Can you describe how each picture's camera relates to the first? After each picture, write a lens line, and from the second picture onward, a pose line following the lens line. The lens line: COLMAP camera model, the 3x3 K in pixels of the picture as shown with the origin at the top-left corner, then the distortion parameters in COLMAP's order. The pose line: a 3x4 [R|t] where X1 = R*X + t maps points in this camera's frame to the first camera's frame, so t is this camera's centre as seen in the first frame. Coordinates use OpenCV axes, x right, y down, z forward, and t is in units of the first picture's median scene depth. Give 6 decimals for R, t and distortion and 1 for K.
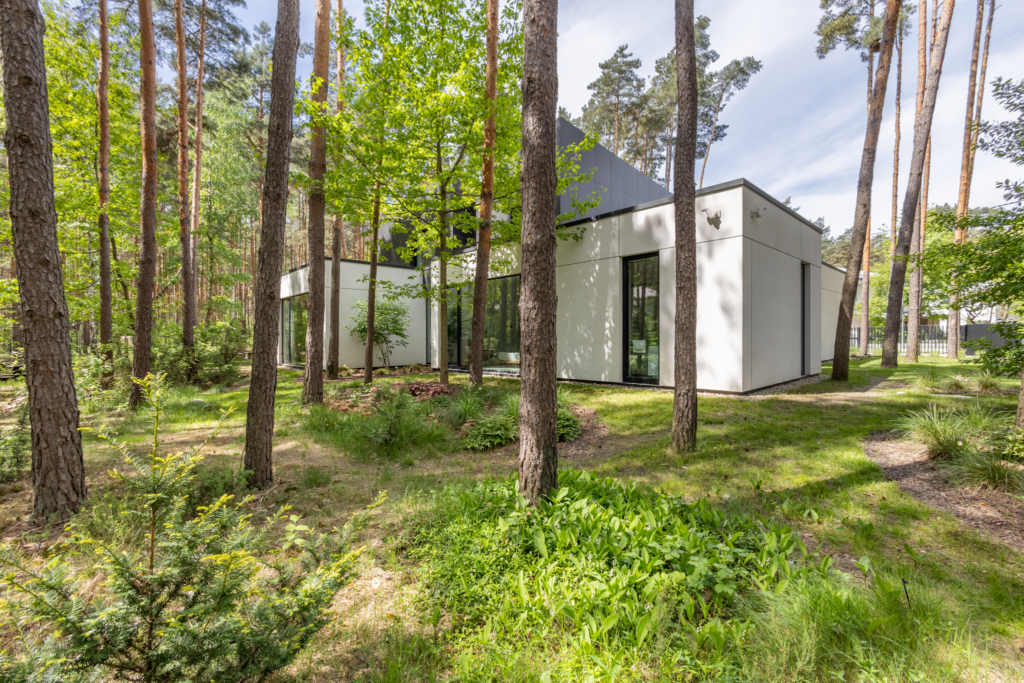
lens RADIAL K [[453.7, 0, 515.2], [0, 453.7, 329.0], [0, 0, 1]] dist [-0.000585, -0.000212]
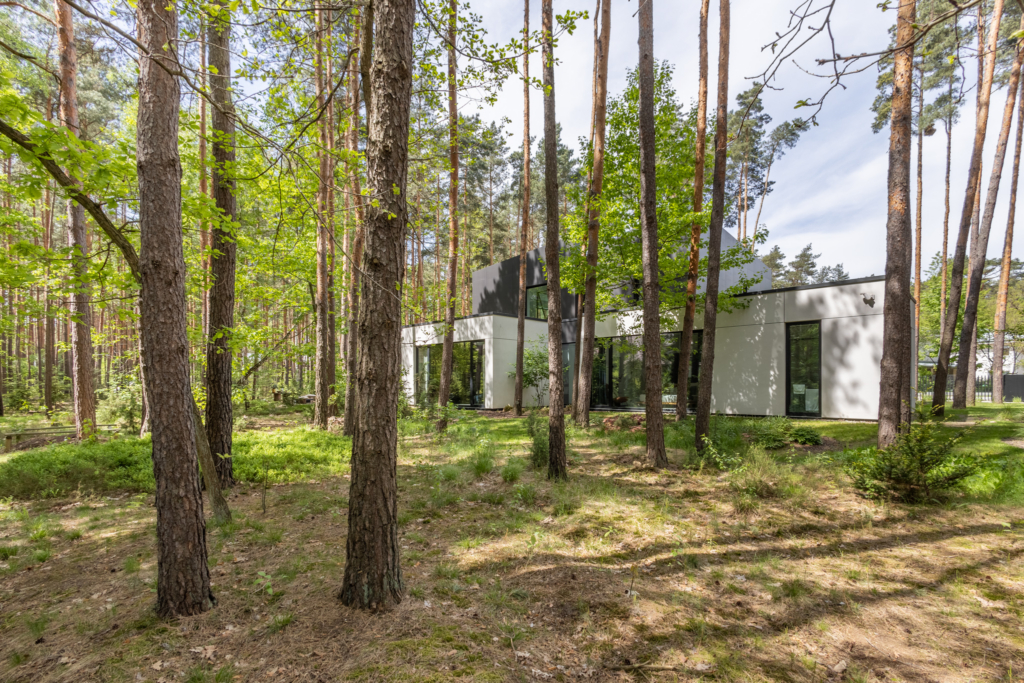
lens RADIAL K [[505.3, 0, 512.9], [0, 505.3, 373.3], [0, 0, 1]] dist [-0.001655, -0.000239]
pose [[0.998990, 0.008563, 0.044108, -0.421244], [-0.008378, 0.999955, -0.004362, 0.003737], [-0.044144, 0.003988, 0.999017, -0.306430]]
